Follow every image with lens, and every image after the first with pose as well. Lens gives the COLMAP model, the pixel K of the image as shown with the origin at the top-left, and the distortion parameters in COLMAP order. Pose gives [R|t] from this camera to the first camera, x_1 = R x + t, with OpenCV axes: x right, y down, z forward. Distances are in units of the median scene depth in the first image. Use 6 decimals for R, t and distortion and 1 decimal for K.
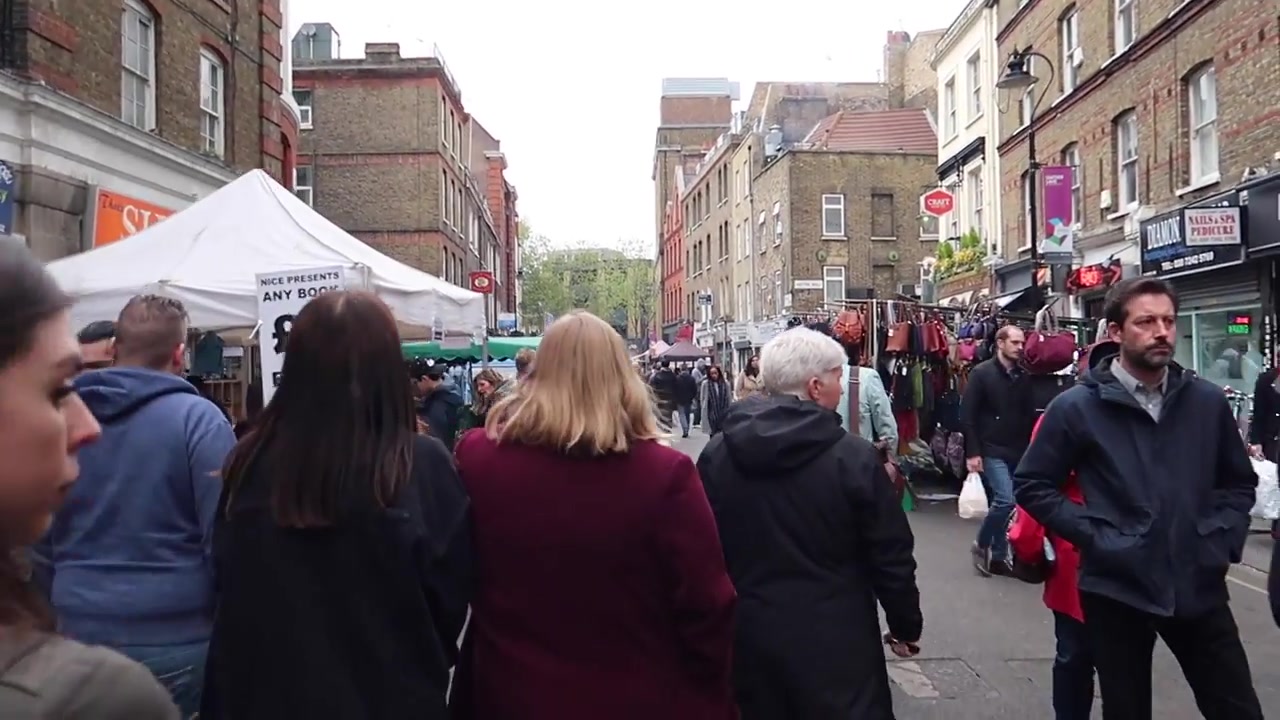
lens RADIAL K [[953.5, 0, 640.2], [0, 953.5, 356.2], [0, 0, 1]] dist [0.013988, 0.001681]
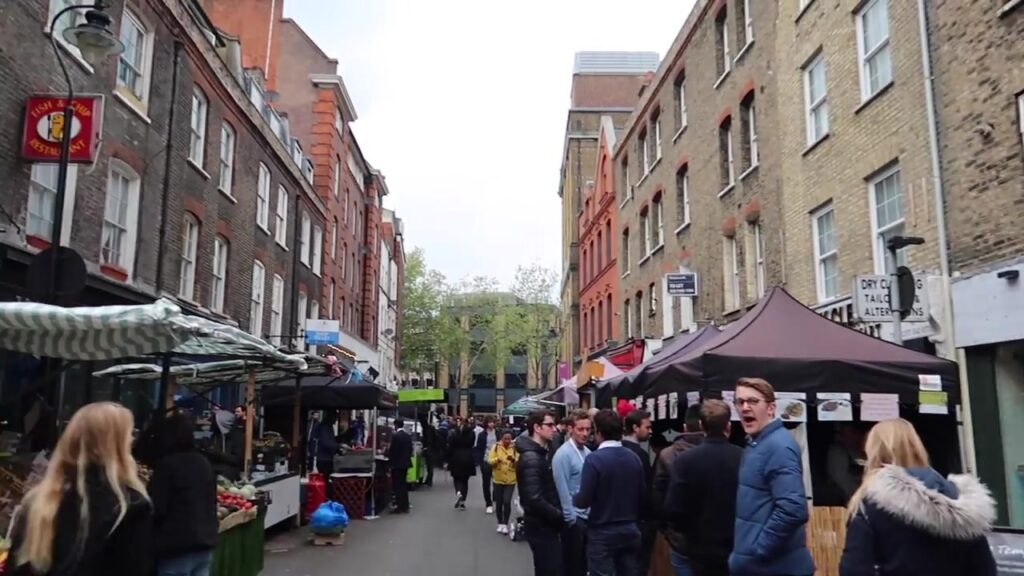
lens RADIAL K [[762.8, 0, 514.6], [0, 762.8, 280.3], [0, 0, 1]] dist [0.013988, 0.001681]
pose [[0.999494, 0.009229, -0.030446, -0.006100], [-0.014172, 0.985964, -0.166353, 0.005842], [0.028483, 0.166700, 0.985596, 0.397431]]
